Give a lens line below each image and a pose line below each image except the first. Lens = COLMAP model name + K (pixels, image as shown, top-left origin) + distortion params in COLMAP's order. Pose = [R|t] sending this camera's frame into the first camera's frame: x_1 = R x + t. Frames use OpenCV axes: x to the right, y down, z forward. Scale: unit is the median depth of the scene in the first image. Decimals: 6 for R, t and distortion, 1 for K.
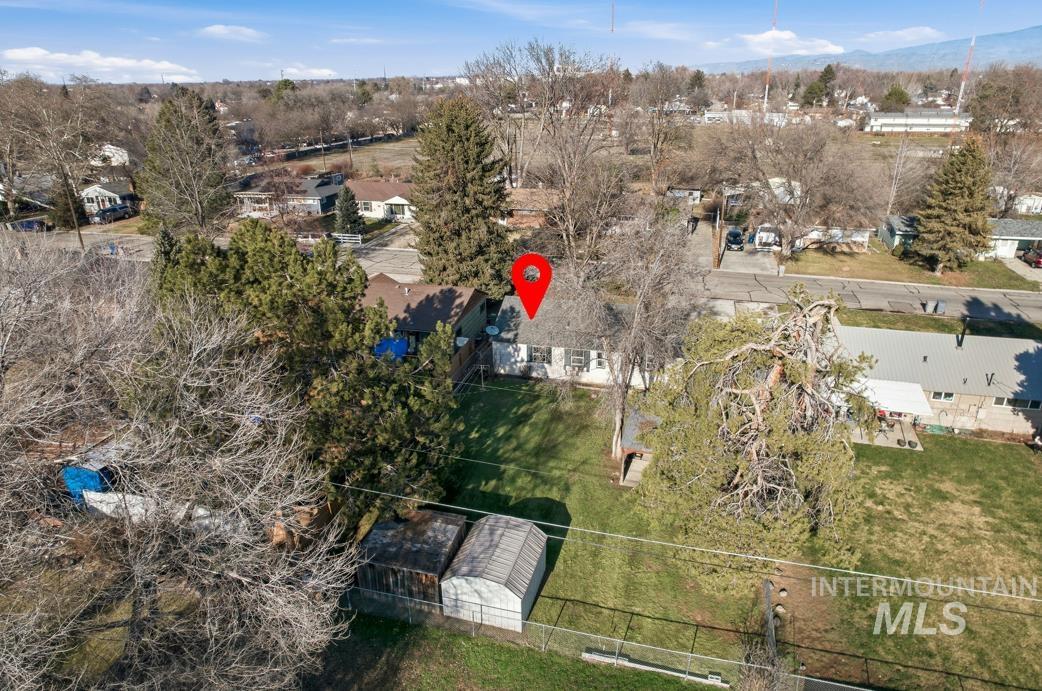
lens RADIAL K [[666.3, 0, 521.0], [0, 666.3, 345.5], [0, 0, 1]] dist [-0.085372, 0.080499]
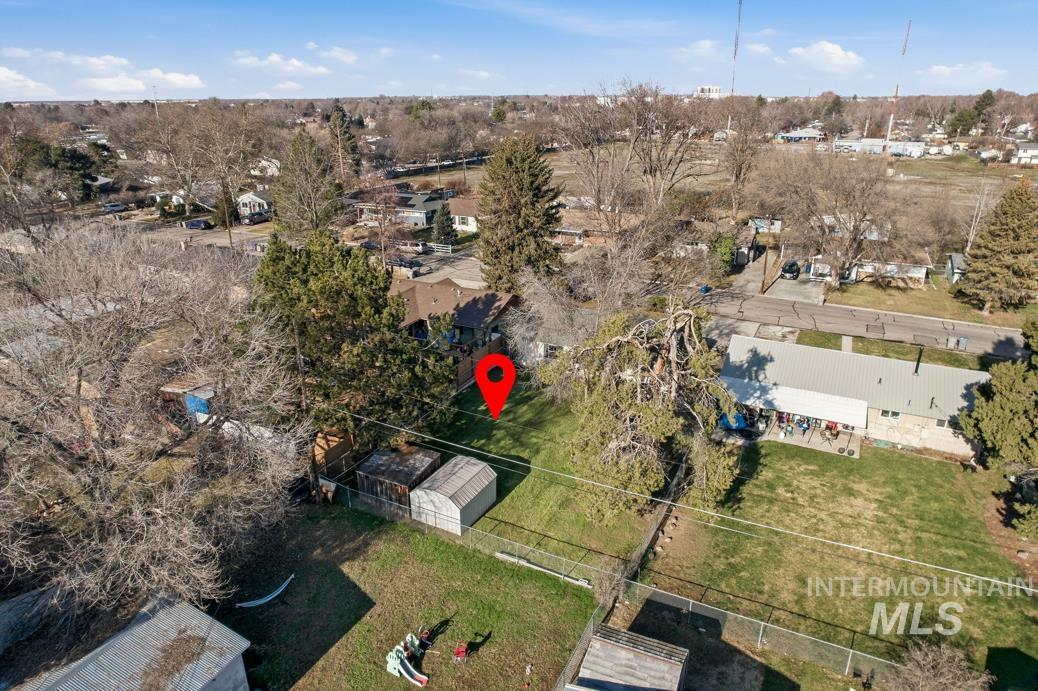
lens RADIAL K [[666.3, 0, 519.0], [0, 666.3, 345.5], [0, 0, 1]] dist [-0.074383, 0.064251]
pose [[0.978487, 0.079902, -0.190208, 0.157377], [-0.084469, 0.996298, -0.016010, 0.021702], [0.188224, 0.031732, 0.981613, -0.159511]]
